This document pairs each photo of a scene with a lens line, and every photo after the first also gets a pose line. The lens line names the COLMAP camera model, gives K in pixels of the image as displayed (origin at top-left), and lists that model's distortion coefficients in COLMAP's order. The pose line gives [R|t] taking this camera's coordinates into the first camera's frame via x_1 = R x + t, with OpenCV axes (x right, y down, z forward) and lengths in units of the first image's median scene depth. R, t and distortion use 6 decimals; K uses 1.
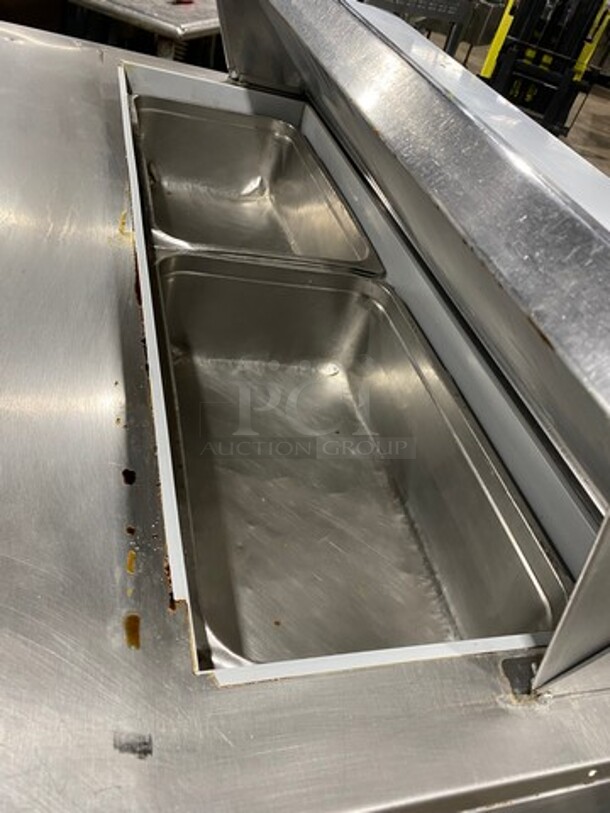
lens RADIAL K [[613.9, 0, 306.3], [0, 613.9, 409.9], [0, 0, 1]] dist [0.023819, -0.019830]
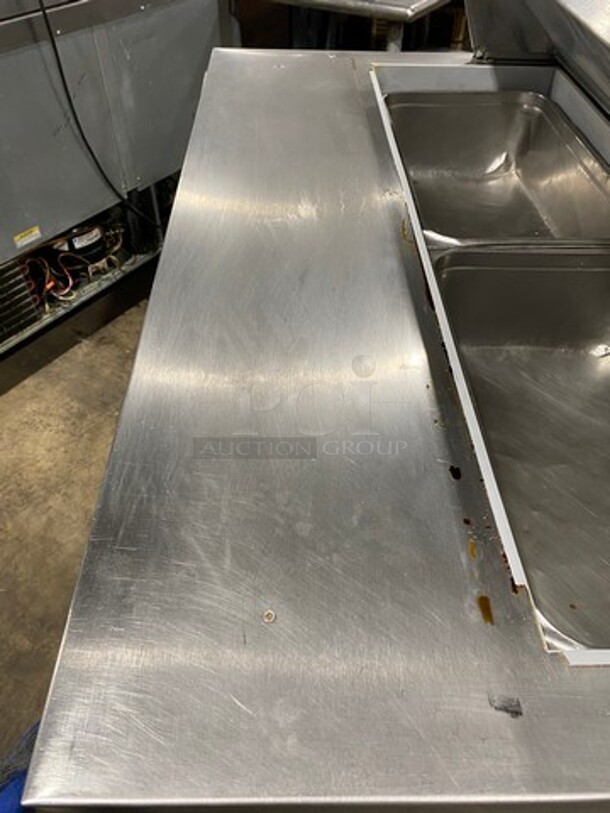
lens RADIAL K [[613.9, 0, 304.9], [0, 613.9, 403.8], [0, 0, 1]] dist [0.023819, -0.019830]
pose [[0.944324, -0.016532, -0.328602, -0.089414], [0.031495, 0.998693, 0.040265, -0.038019], [0.327507, -0.048372, 0.943610, -0.085332]]
